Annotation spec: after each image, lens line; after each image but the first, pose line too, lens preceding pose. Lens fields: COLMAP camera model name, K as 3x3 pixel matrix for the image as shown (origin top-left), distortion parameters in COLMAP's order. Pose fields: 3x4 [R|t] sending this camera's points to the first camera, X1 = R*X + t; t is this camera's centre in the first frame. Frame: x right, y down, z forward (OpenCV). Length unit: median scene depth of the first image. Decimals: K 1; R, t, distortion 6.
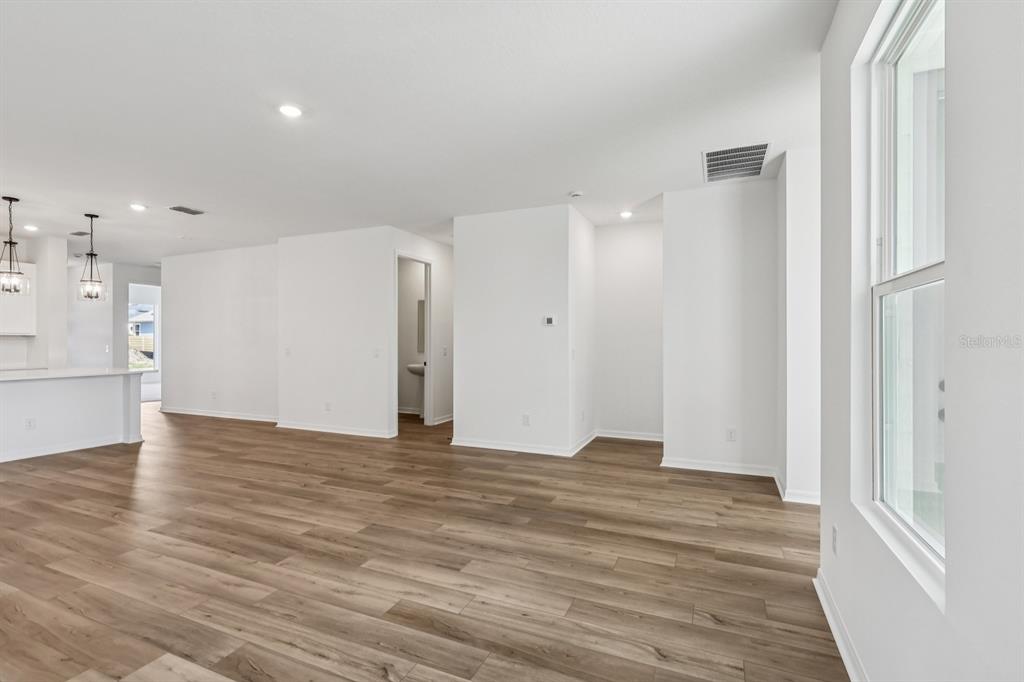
lens RADIAL K [[474.1, 0, 513.3], [0, 474.1, 339.0], [0, 0, 1]] dist [-0.005644, 0.002095]
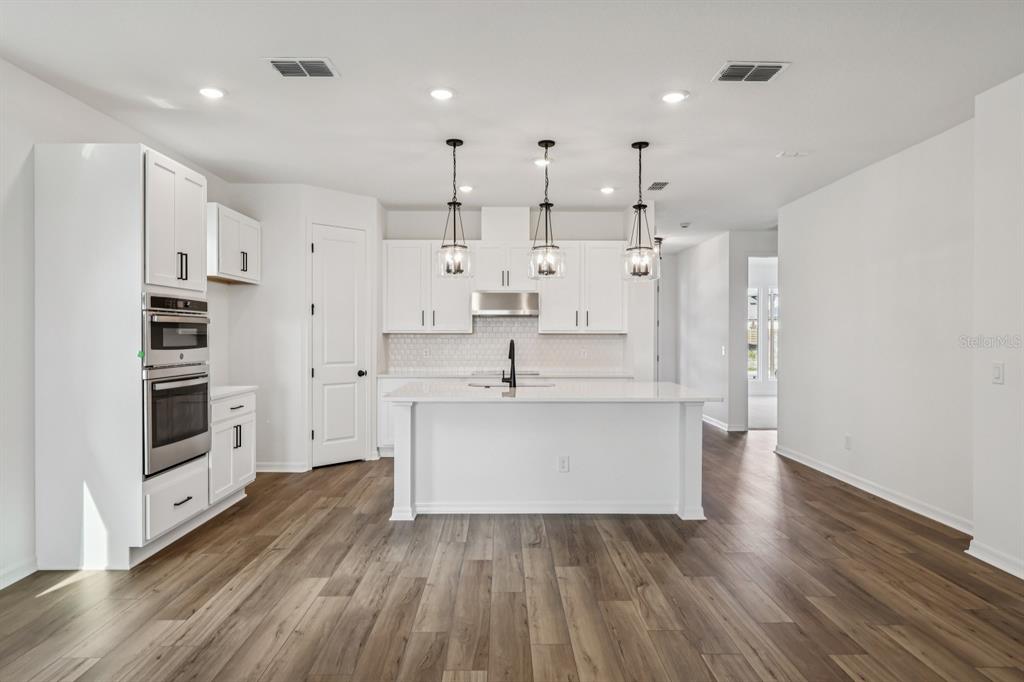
lens RADIAL K [[611.9, 0, 511.9], [0, 611.9, 338.4], [0, 0, 1]] dist [0.001657, 0.003501]
pose [[0.413566, 0.007177, -0.910446, -0.282454], [0.000501, 0.999967, 0.008111, -0.012429], [0.910474, -0.003811, 0.413549, 0.660753]]
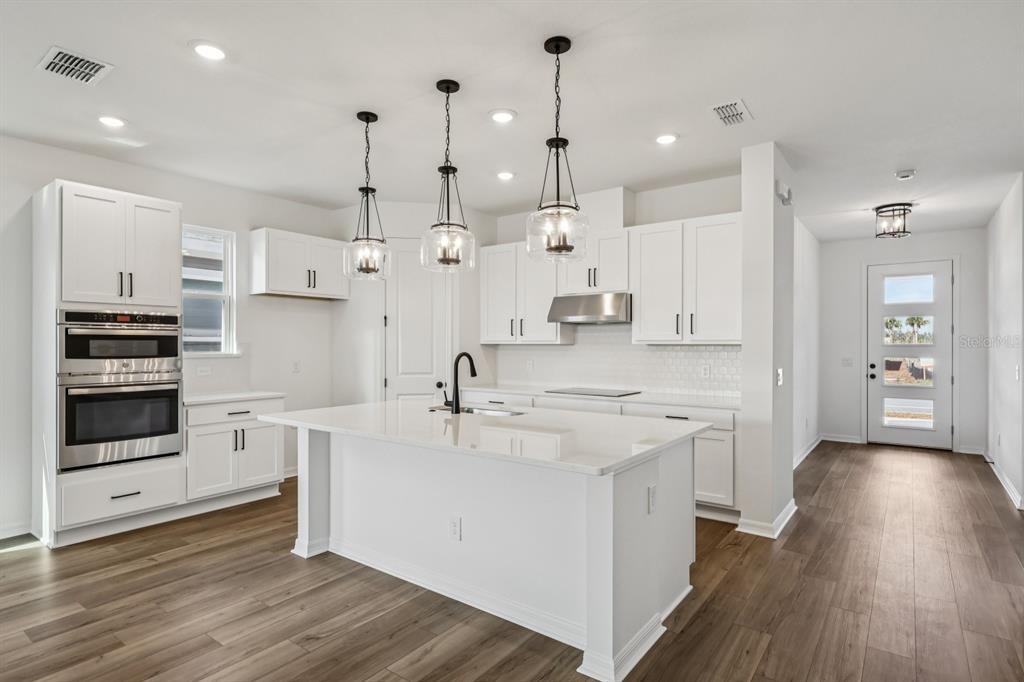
lens RADIAL K [[529.3, 0, 516.5], [0, 529.3, 343.1], [0, 0, 1]] dist [-0.001246, 0.000467]
pose [[-0.215542, -0.003126, -0.976490, -0.585997], [0.001191, 0.999993, -0.003464, -0.011197], [0.976494, -0.001909, -0.215537, 1.388973]]
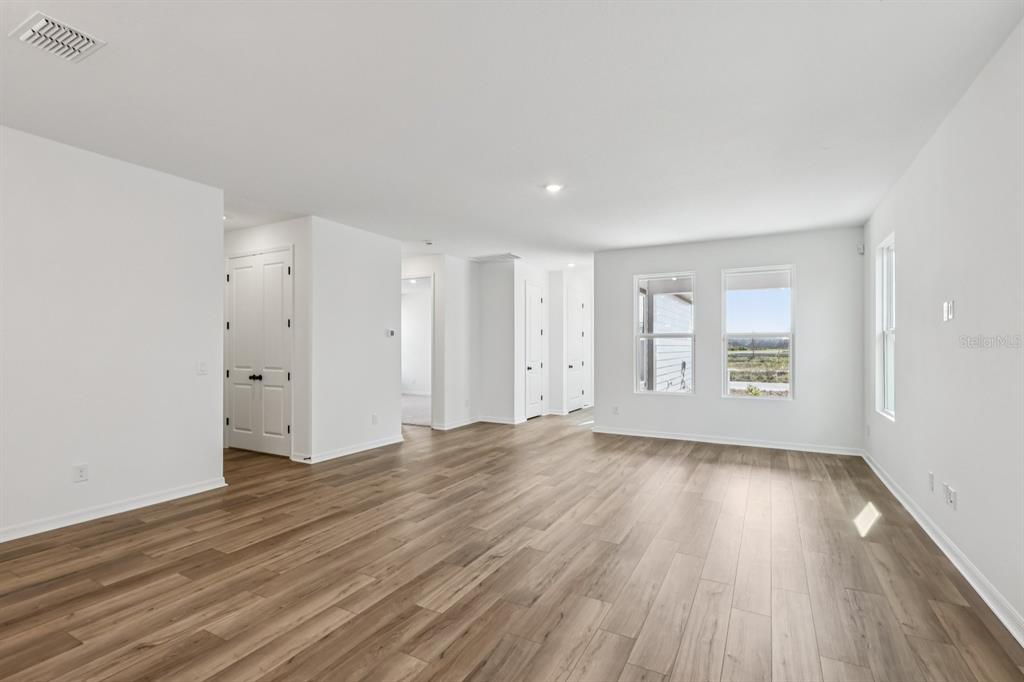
lens RADIAL K [[474.1, 0, 516.2], [0, 474.1, 350.3], [0, 0, 1]] dist [-0.005644, 0.002095]
pose [[0.083733, -0.006212, 0.996469, -1.331132], [-0.002811, 0.999975, 0.006470, -0.003519], [-0.996484, -0.003343, 0.083714, 0.707566]]
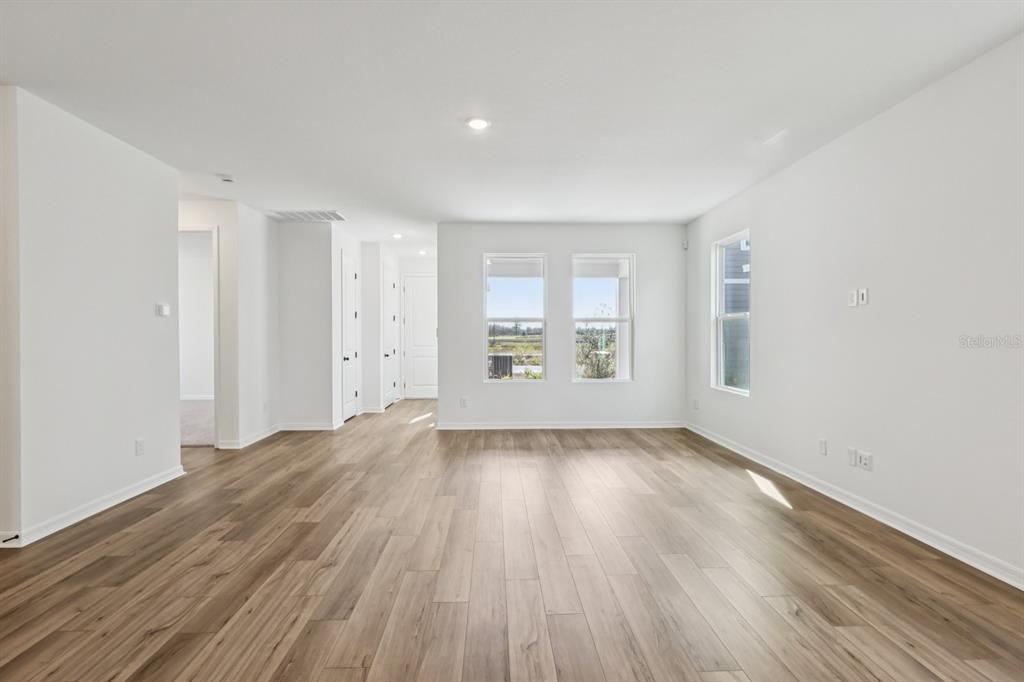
lens RADIAL K [[474.1, 0, 512.7], [0, 474.1, 340.9], [0, 0, 1]] dist [-0.005644, 0.002095]
pose [[-0.434751, -0.011241, 0.900481, -1.052902], [0.000552, 0.999919, 0.012748, 0.002964], [-0.900551, 0.006039, -0.434709, 0.998161]]
